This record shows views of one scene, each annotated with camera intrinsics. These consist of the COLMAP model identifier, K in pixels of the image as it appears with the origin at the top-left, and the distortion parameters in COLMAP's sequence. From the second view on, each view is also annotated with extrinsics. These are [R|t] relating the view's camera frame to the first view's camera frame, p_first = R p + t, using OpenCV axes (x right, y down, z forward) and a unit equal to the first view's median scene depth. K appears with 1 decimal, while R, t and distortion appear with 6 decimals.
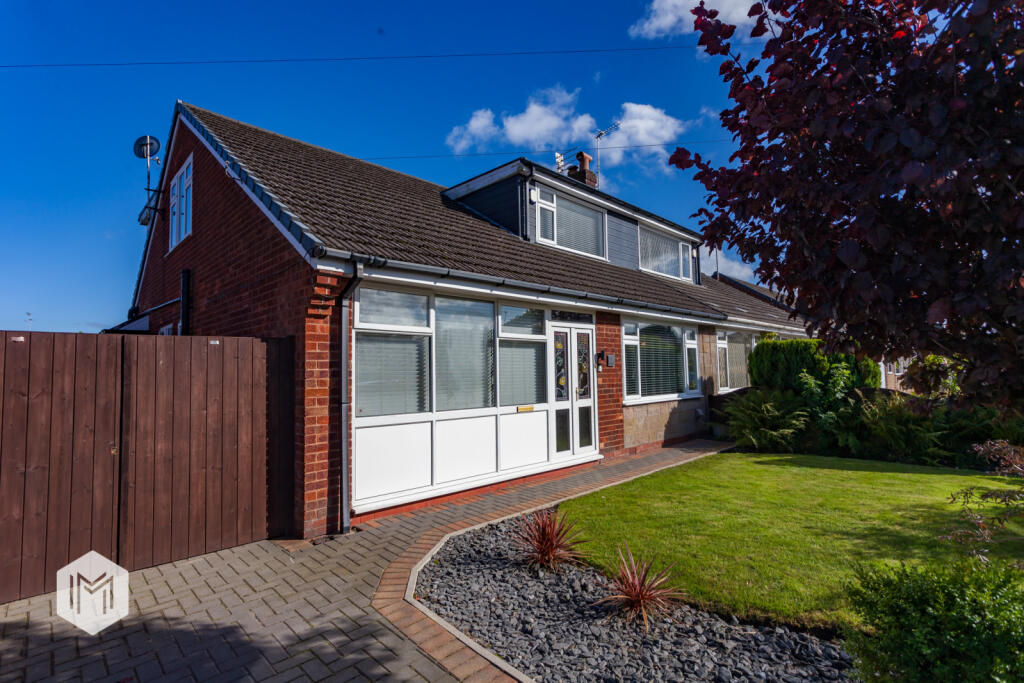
lens RADIAL K [[490.5, 0, 507.3], [0, 490.5, 342.8], [0, 0, 1]] dist [0.002024, 0.002884]
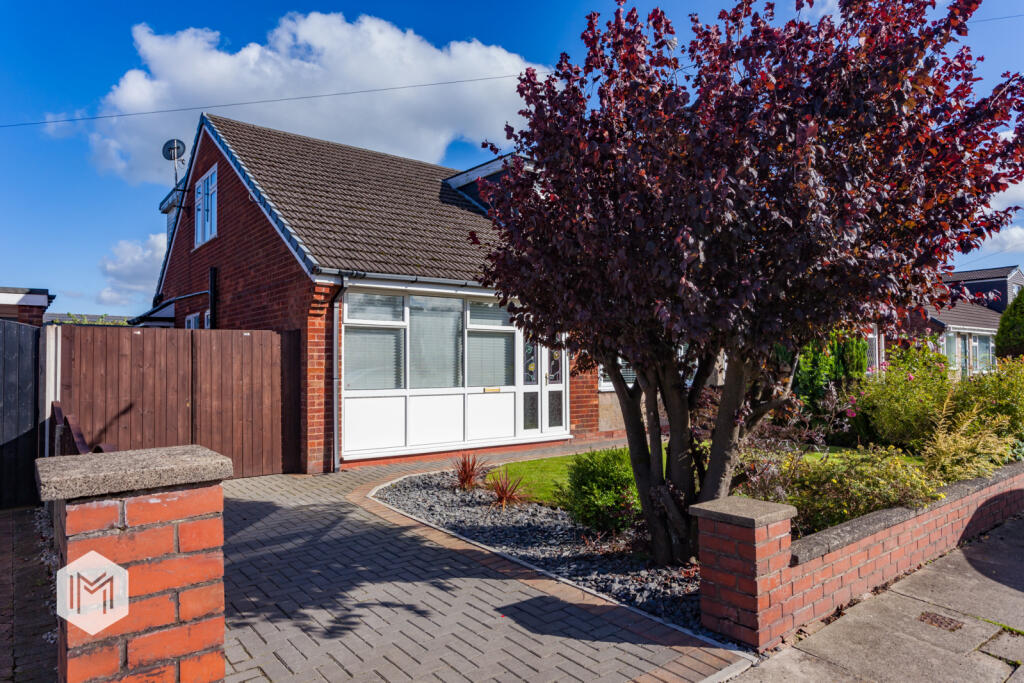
lens RADIAL K [[665.5, 0, 515.3], [0, 665.5, 342.9], [0, 0, 1]] dist [0.002809, -0.001919]
pose [[0.993758, 0.007554, -0.111298, 0.316278], [-0.004315, 0.999561, 0.029312, -0.028042], [0.111471, -0.028648, 0.993355, -0.667398]]
